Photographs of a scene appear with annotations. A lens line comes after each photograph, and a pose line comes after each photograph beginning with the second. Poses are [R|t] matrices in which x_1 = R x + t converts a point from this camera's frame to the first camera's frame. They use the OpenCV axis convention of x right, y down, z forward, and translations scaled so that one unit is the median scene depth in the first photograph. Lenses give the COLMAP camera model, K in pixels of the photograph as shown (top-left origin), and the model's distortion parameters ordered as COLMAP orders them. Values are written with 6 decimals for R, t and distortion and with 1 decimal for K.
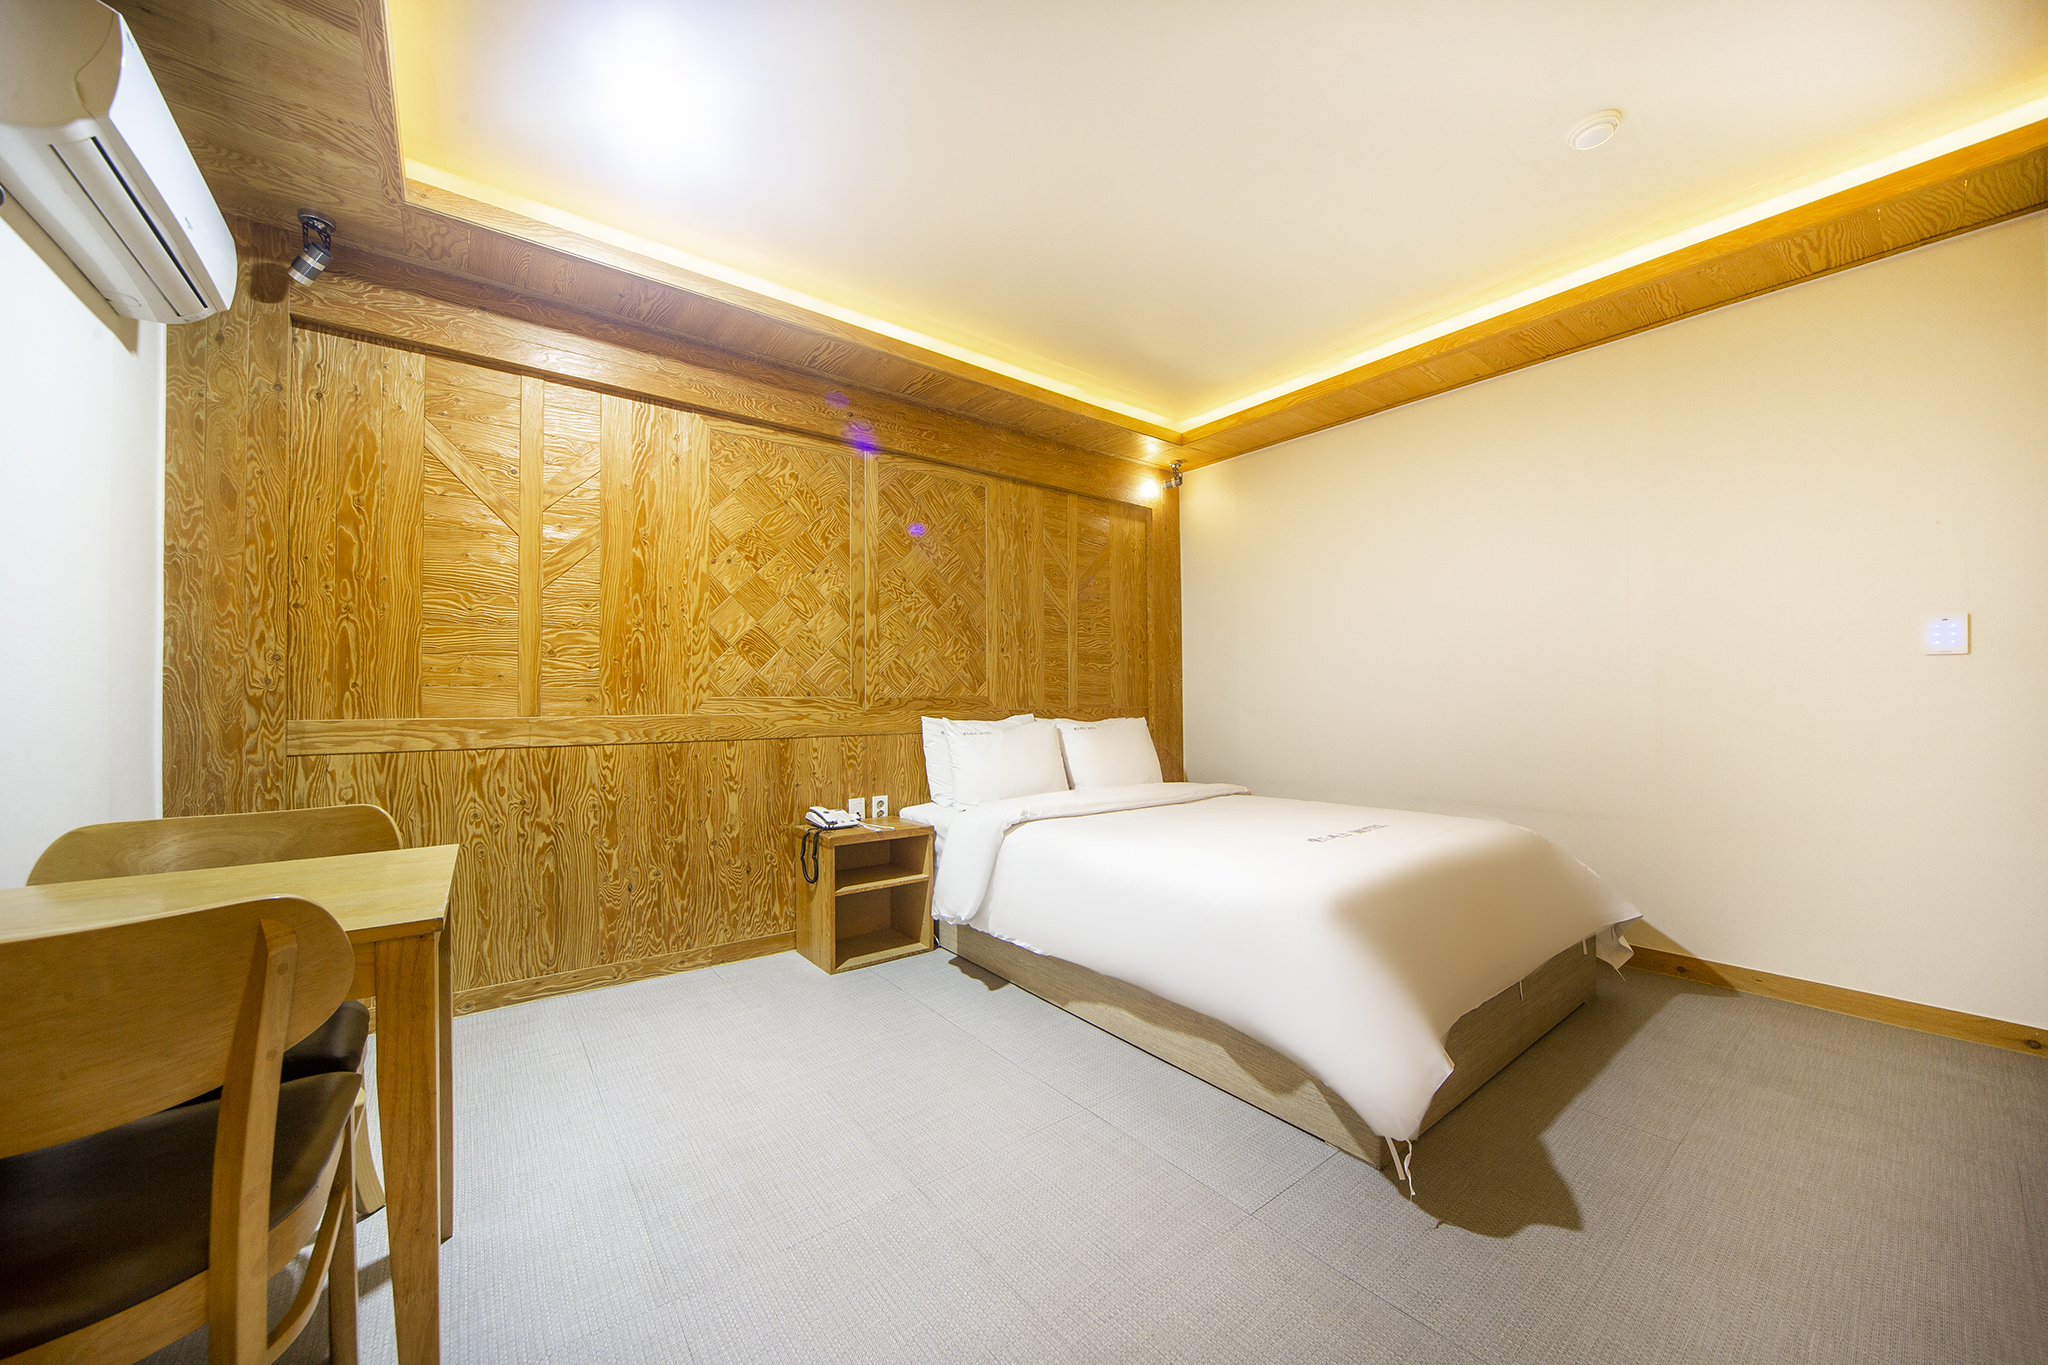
lens RADIAL K [[728.5, 0, 1018.5], [0, 728.5, 688.0], [0, 0, 1]] dist [-0.010807, 0.000249]
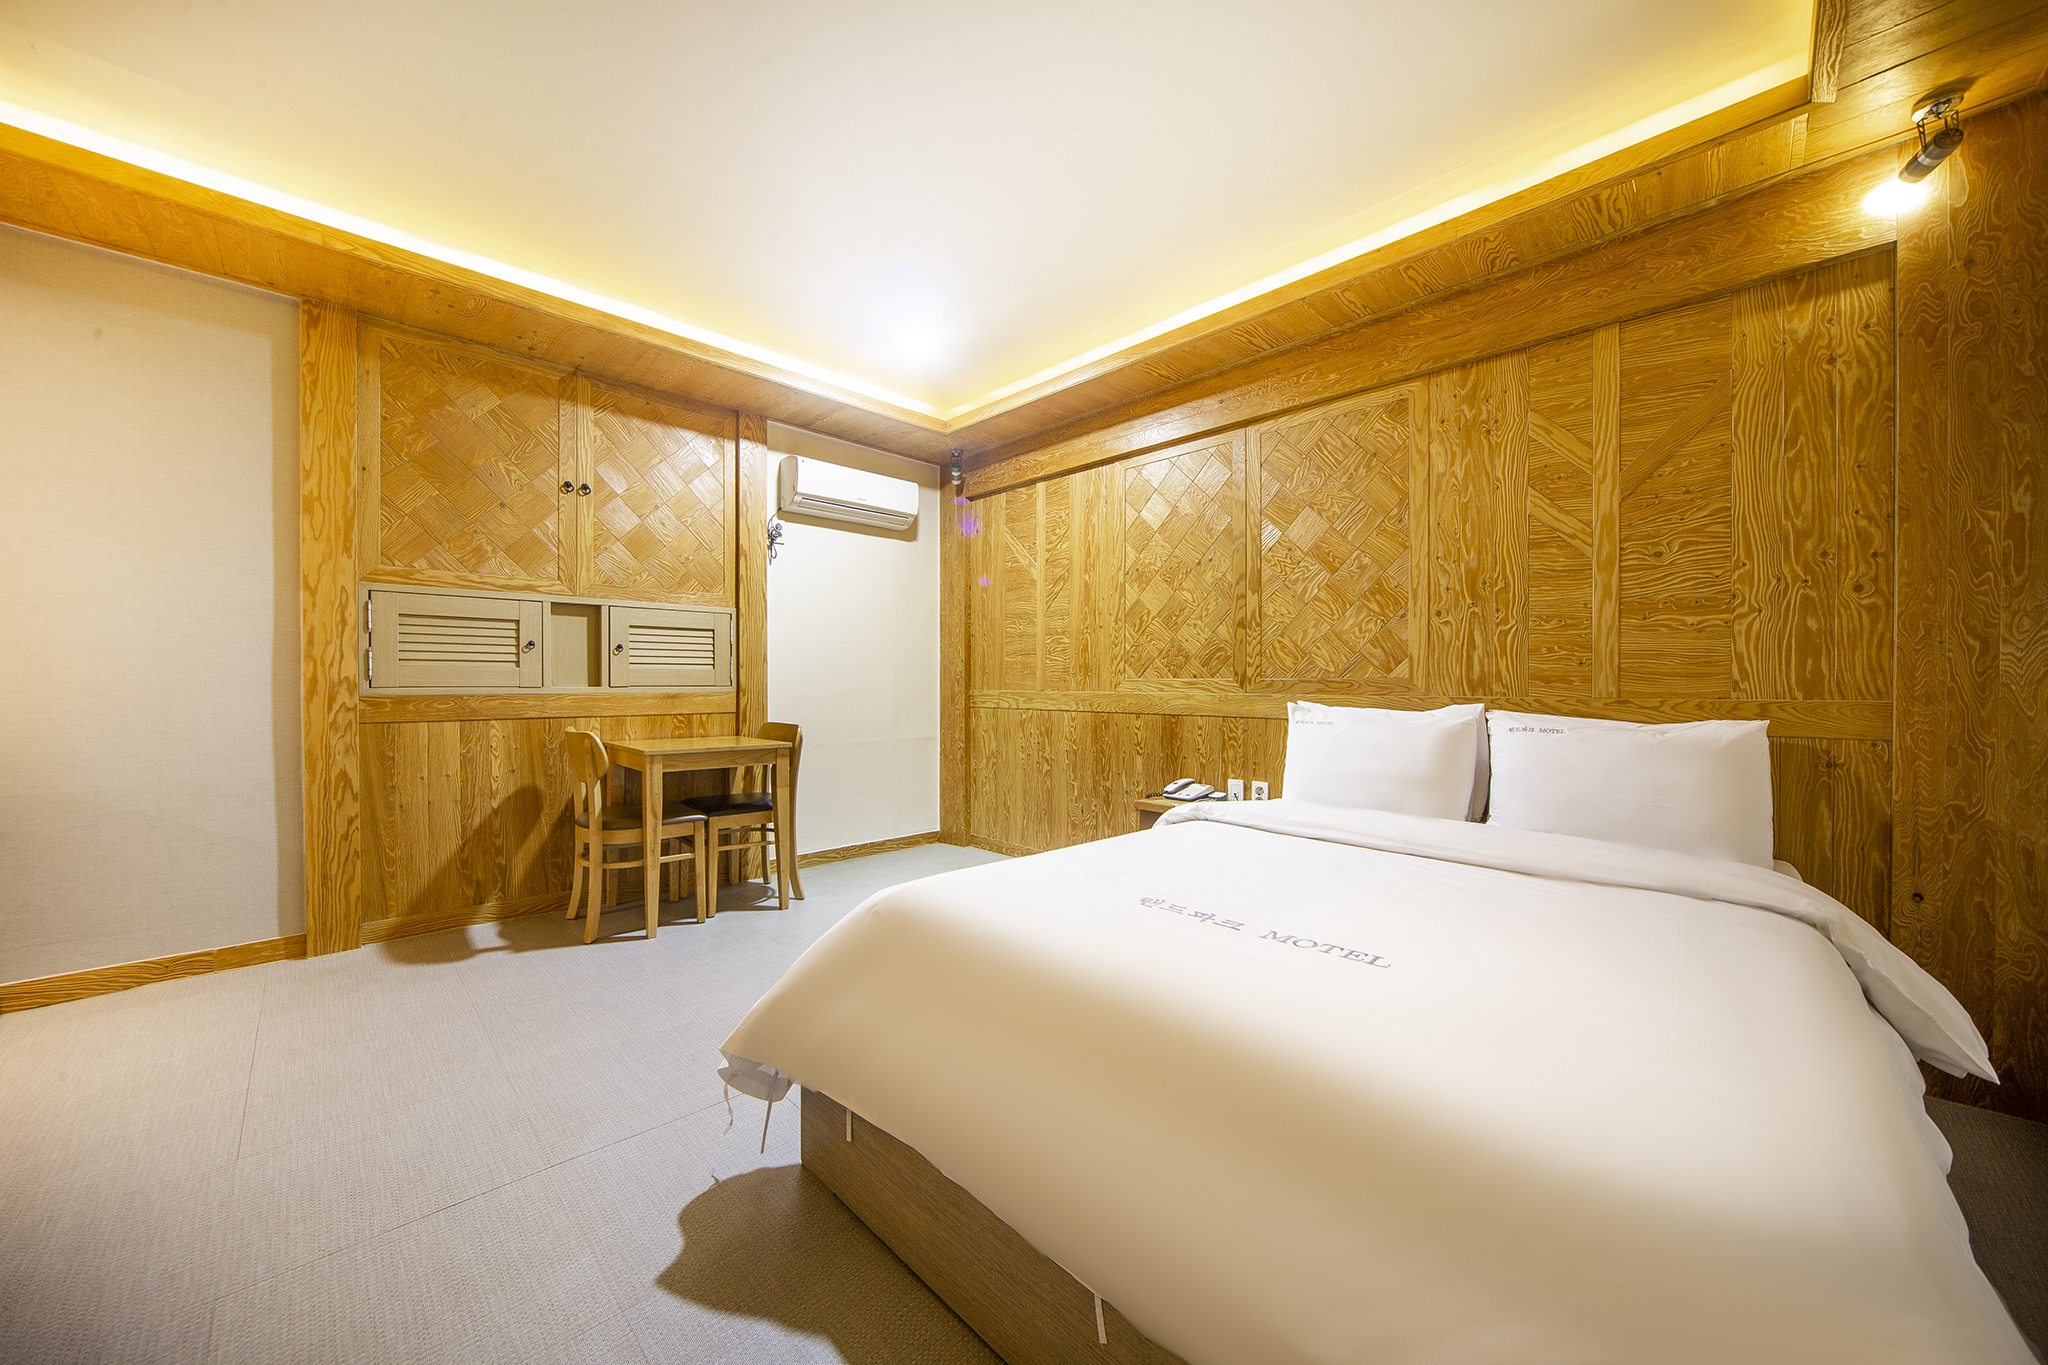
lens RADIAL K [[728.5, 0, 1018.5], [0, 728.5, 688.0], [0, 0, 1]] dist [-0.010807, 0.000249]
pose [[0.120069, 0.010918, -0.992706, 0.724526], [0.011469, 0.999858, 0.012384, 0.008857], [0.992699, -0.012872, 0.119926, 0.571626]]
